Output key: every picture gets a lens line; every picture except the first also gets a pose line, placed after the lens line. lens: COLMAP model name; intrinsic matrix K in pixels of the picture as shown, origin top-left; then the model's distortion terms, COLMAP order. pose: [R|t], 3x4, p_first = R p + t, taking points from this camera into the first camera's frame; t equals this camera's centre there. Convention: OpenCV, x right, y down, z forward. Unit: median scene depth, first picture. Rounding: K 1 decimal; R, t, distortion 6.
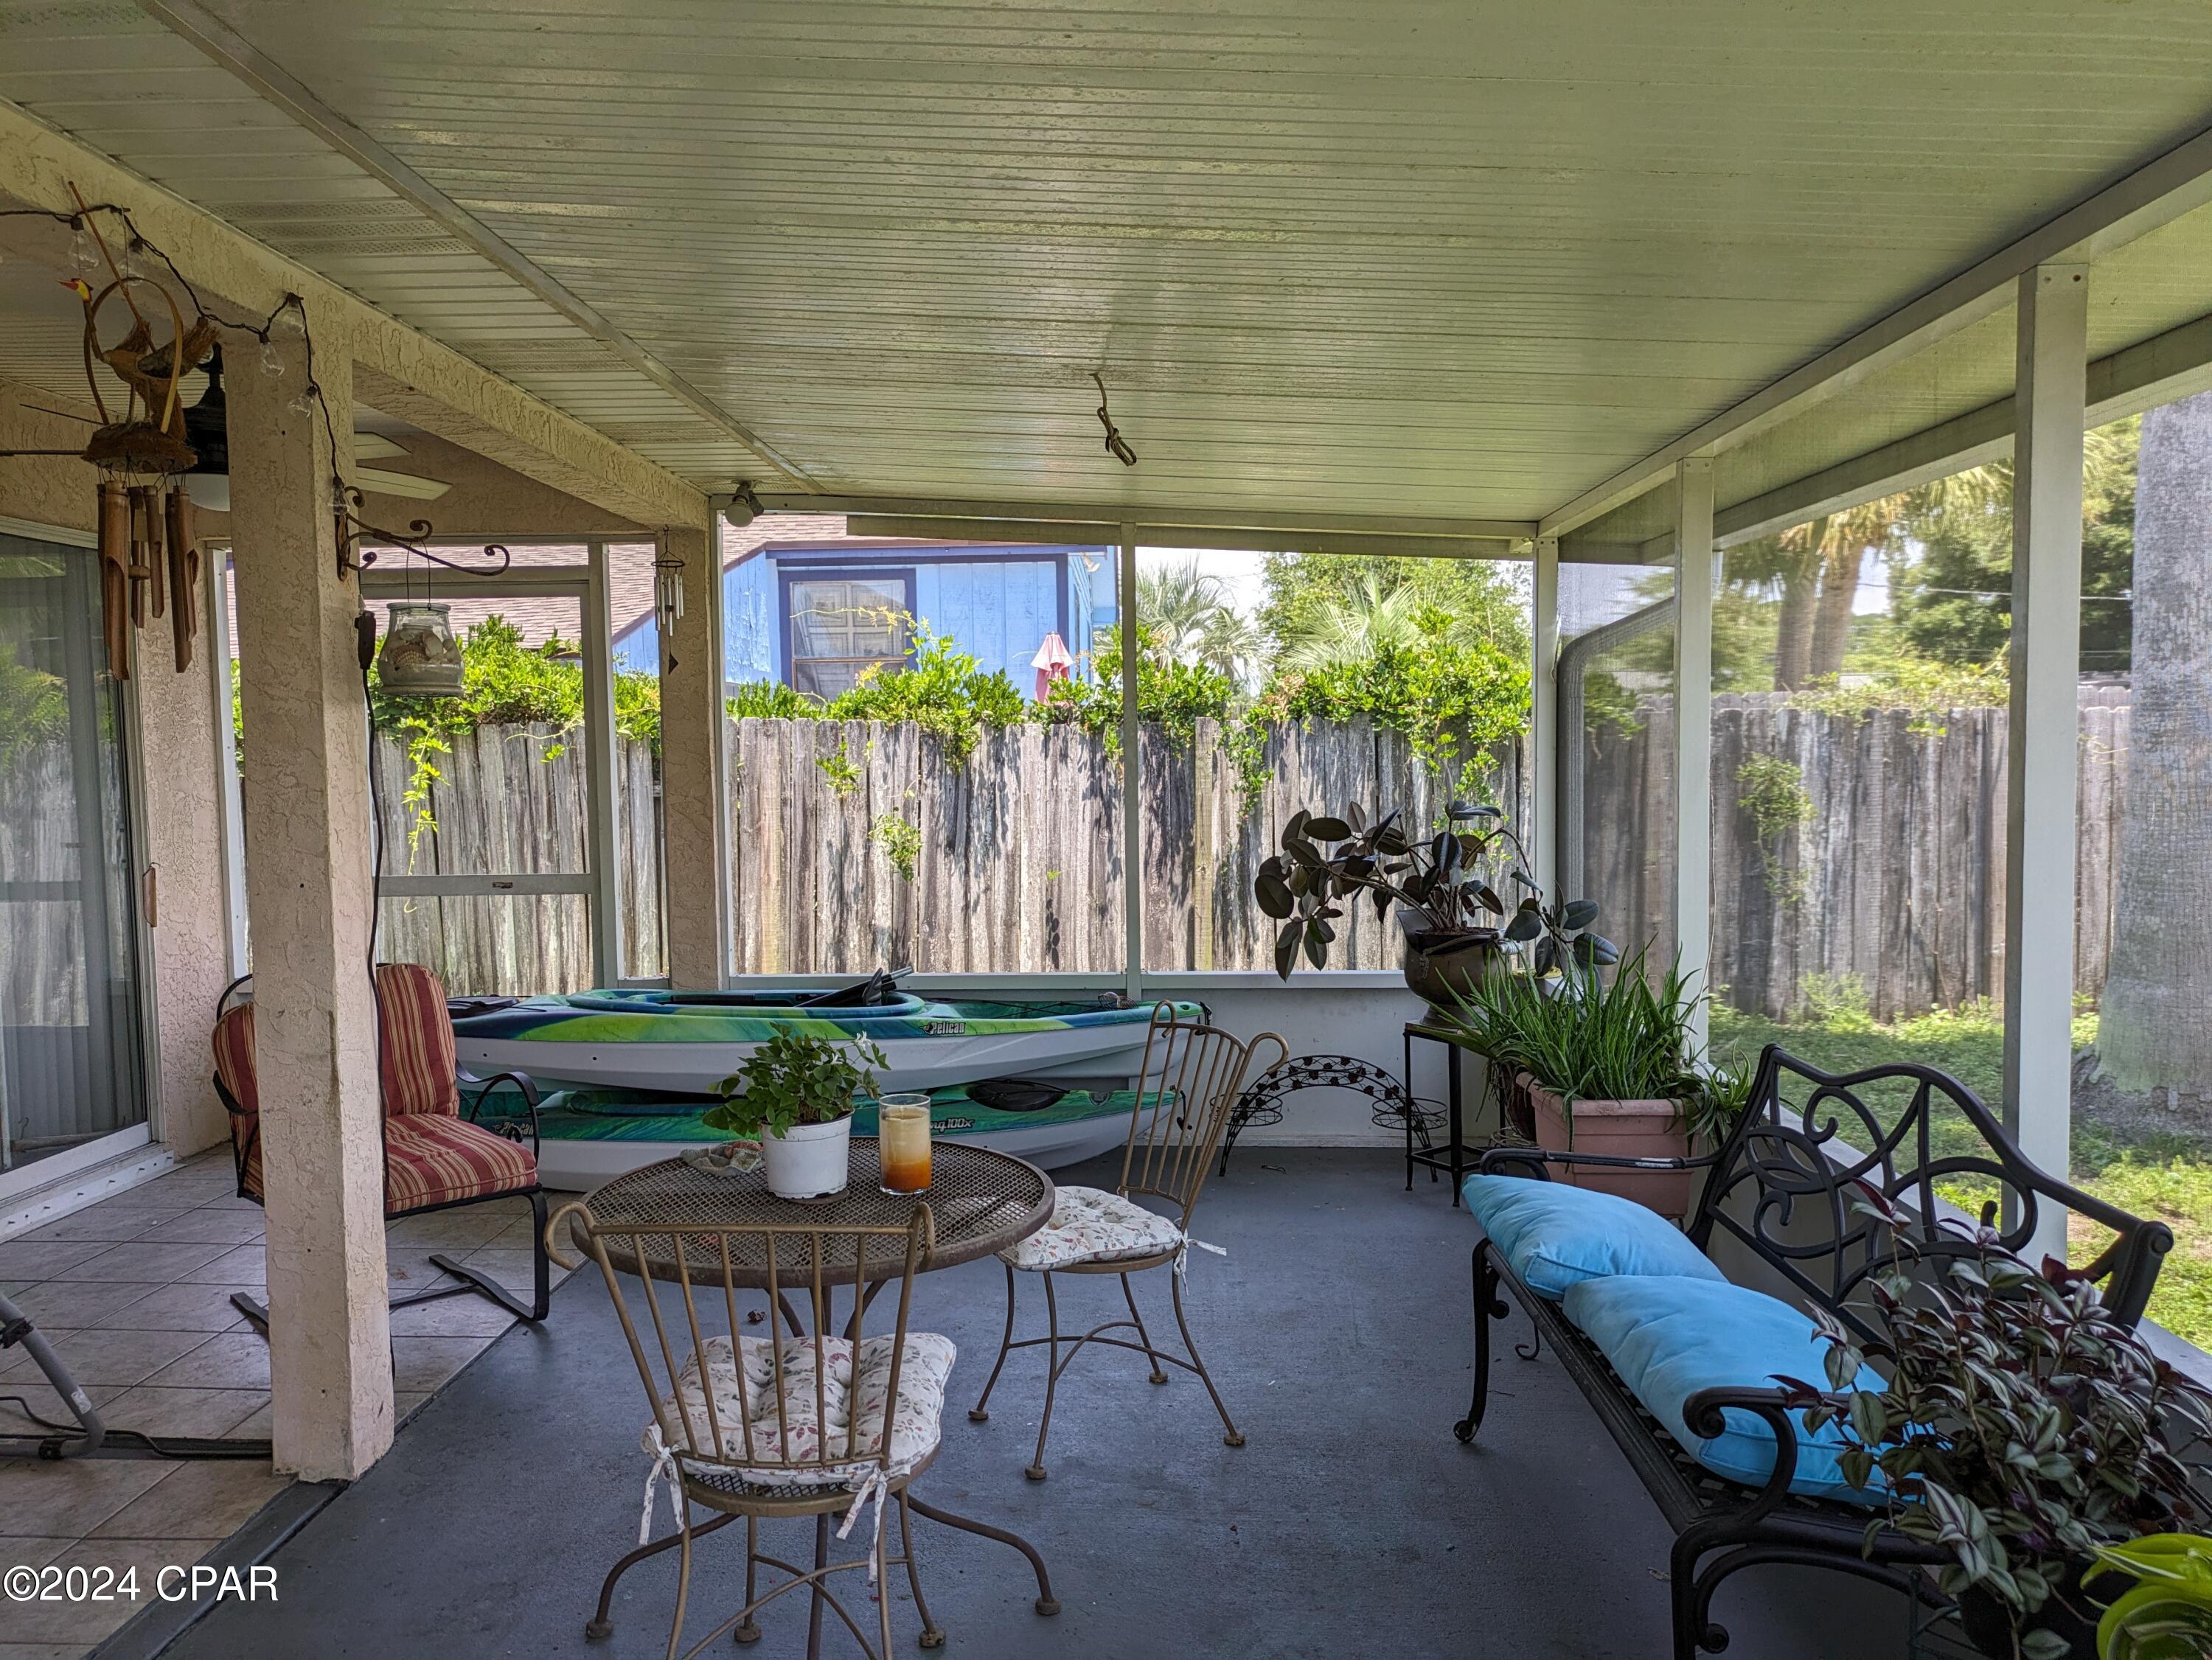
lens RADIAL K [[1618.5, 0, 1106.0], [0, 1618.5, 830.0], [0, 0, 1]] dist [0.041082, -0.000512]
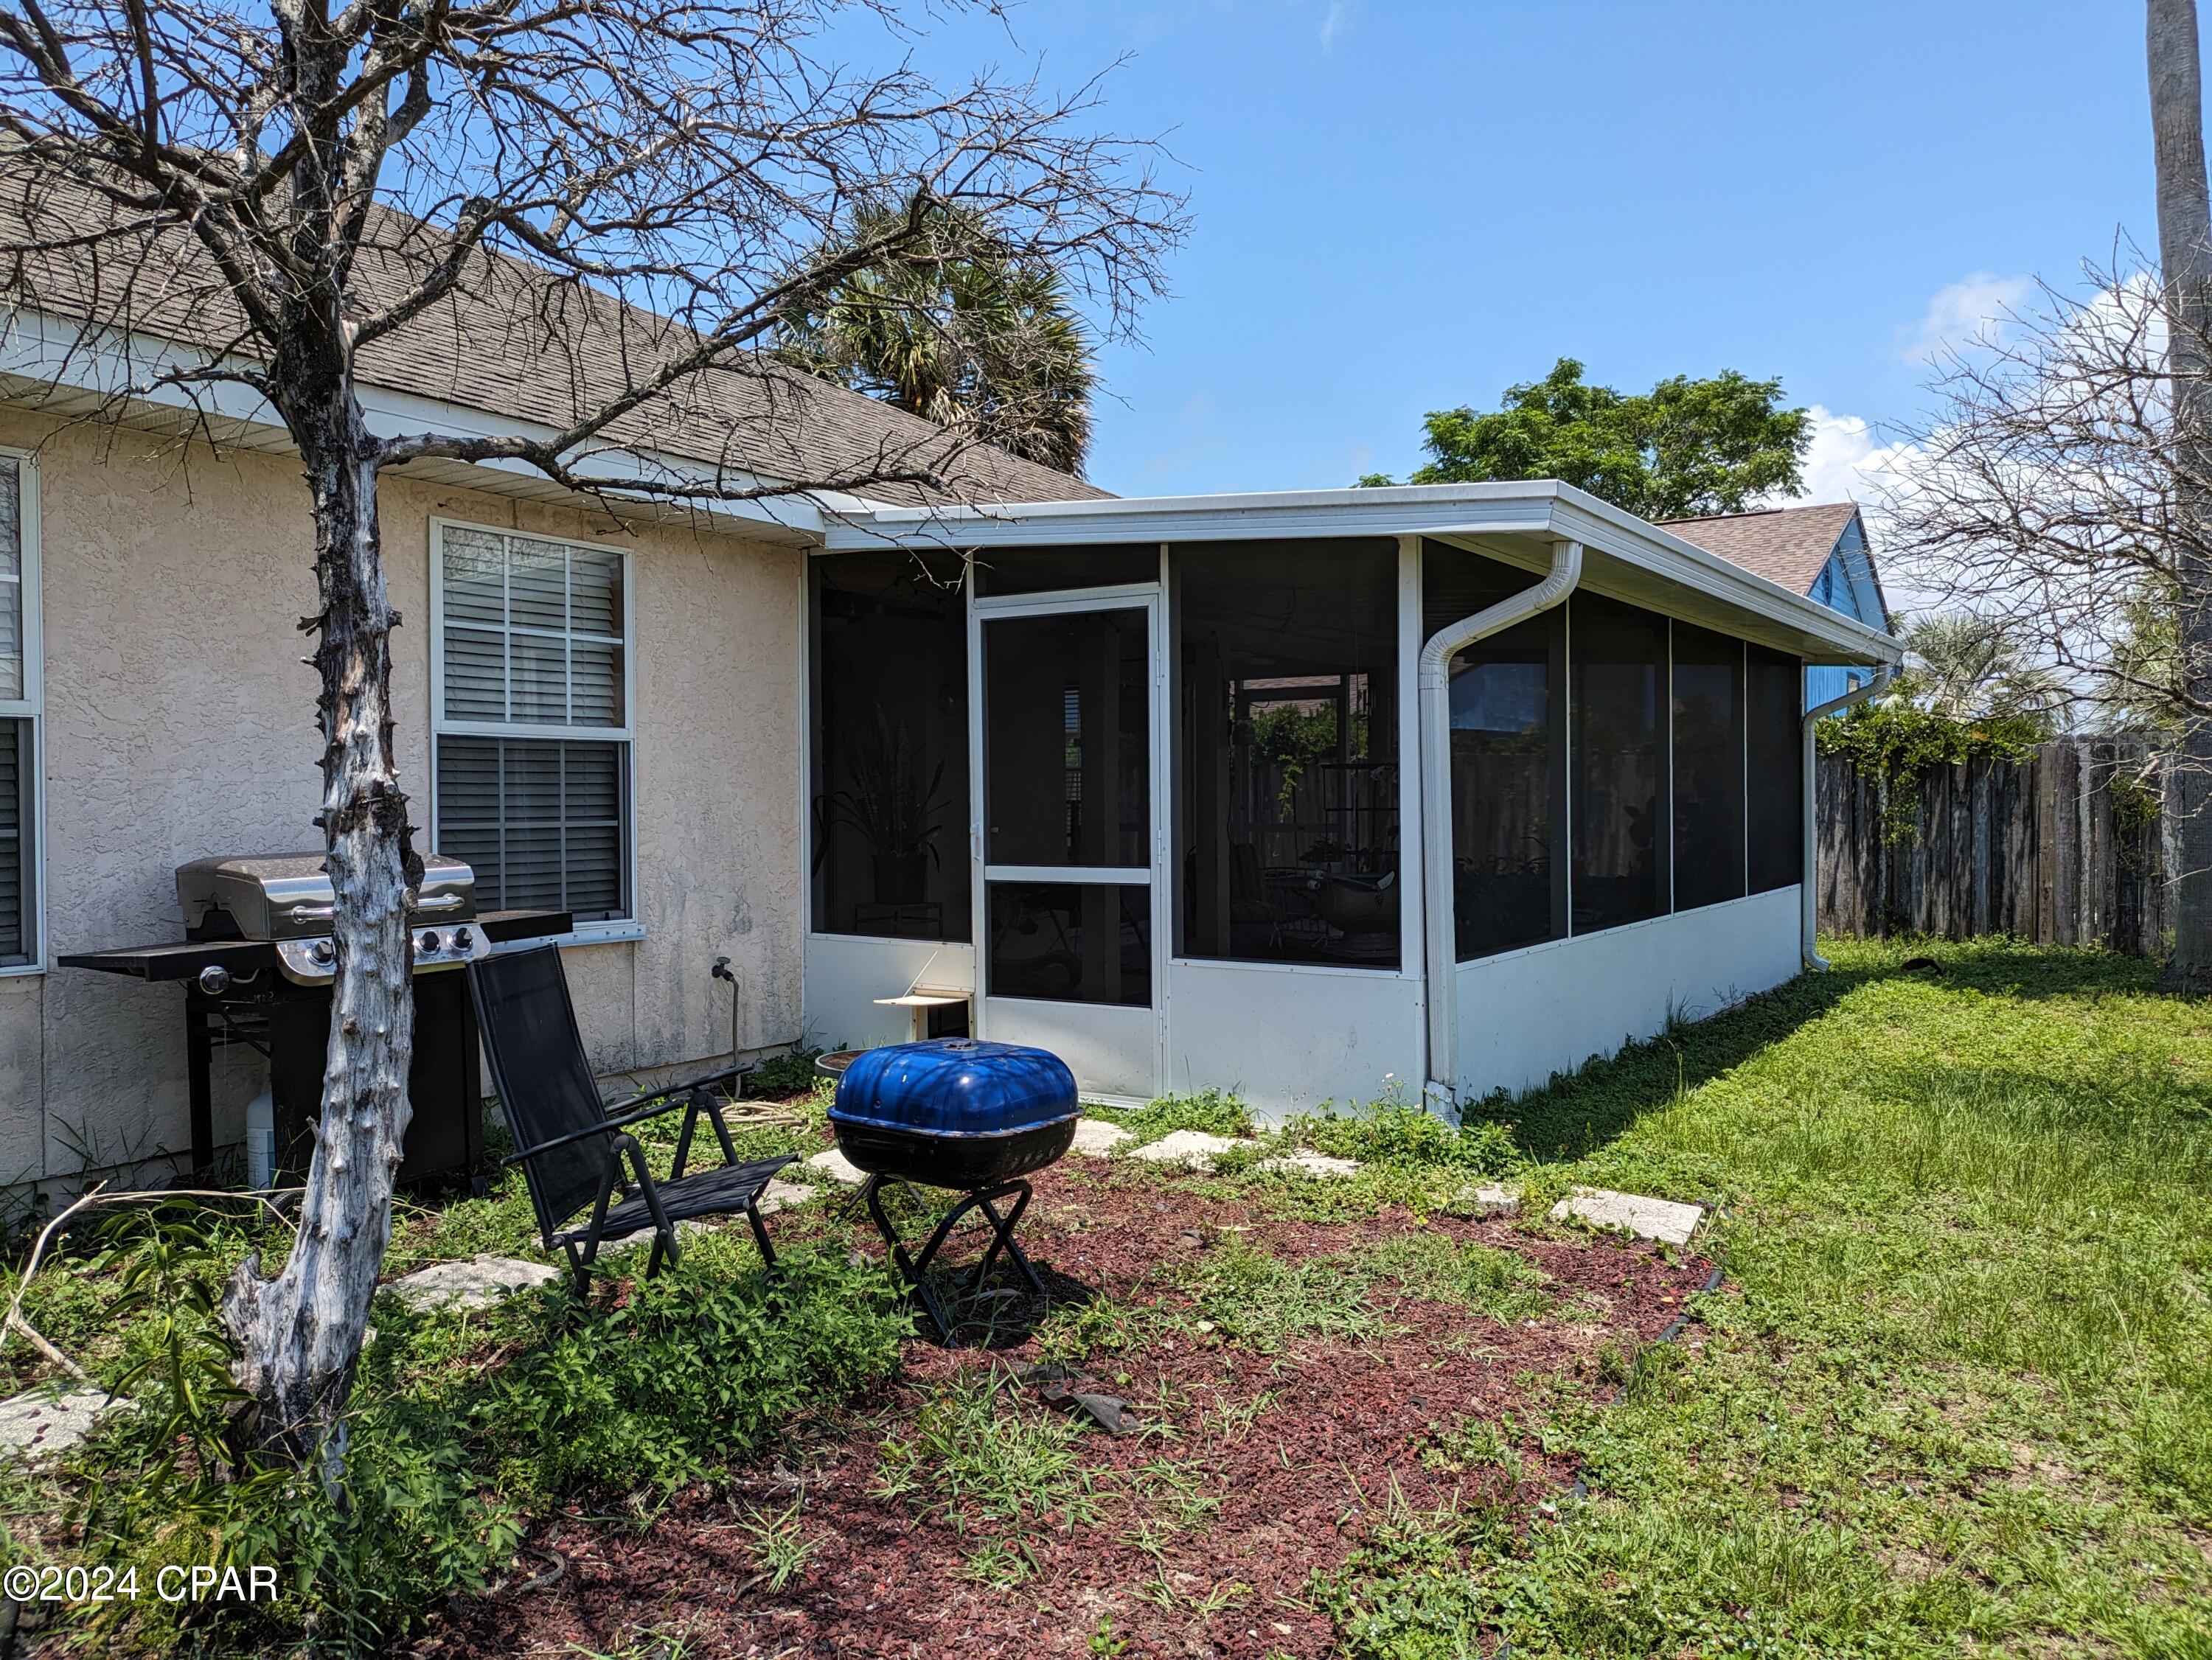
lens RADIAL K [[1618.5, 0, 1106.0], [0, 1618.5, 830.0], [0, 0, 1]] dist [0.041082, -0.000512]
pose [[0.848174, 0.019347, -0.529364, 0.399797], [-0.033184, 0.999311, -0.016647, 0.057036], [0.528677, 0.031686, 0.848231, -0.710246]]
